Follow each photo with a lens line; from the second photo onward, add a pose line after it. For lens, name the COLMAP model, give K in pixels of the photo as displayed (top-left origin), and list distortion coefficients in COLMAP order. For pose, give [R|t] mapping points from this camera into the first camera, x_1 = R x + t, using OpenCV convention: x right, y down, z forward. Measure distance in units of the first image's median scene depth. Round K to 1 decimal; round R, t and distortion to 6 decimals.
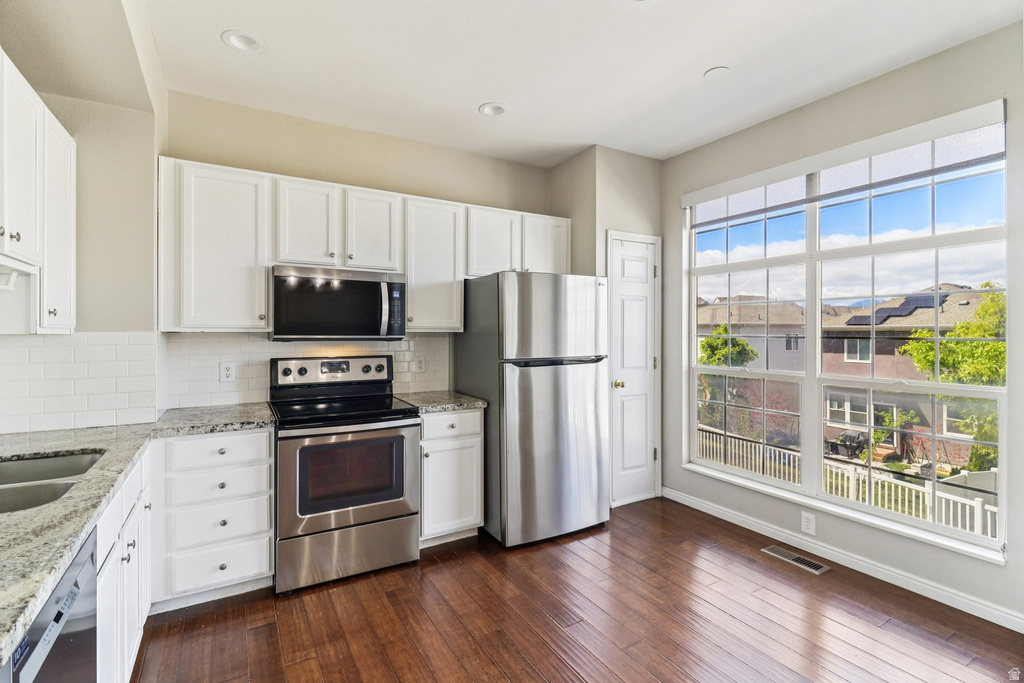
lens RADIAL K [[478.6, 0, 510.2], [0, 478.6, 329.7], [0, 0, 1]] dist [-0.001186, -0.011705]
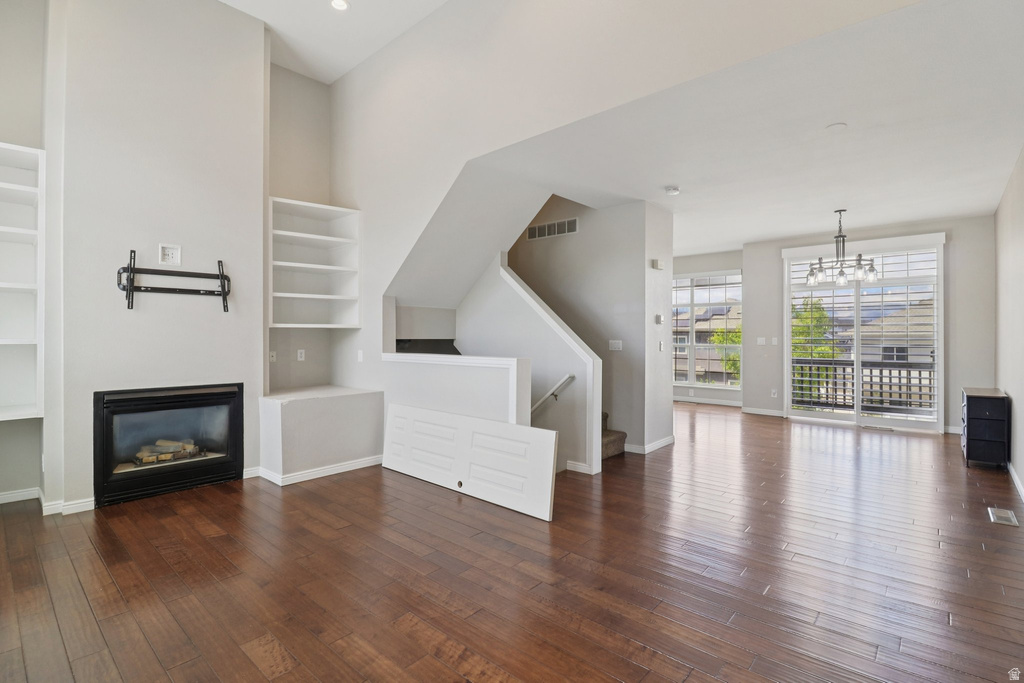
lens RADIAL K [[484.2, 0, 509.8], [0, 484.2, 334.2], [0, 0, 1]] dist [0.001694, -0.014092]
pose [[0.952648, -0.002785, 0.304063, -0.514997], [0.001683, 0.999991, 0.003885, 0.006071], [-0.304071, -0.003189, 0.952644, -0.578394]]
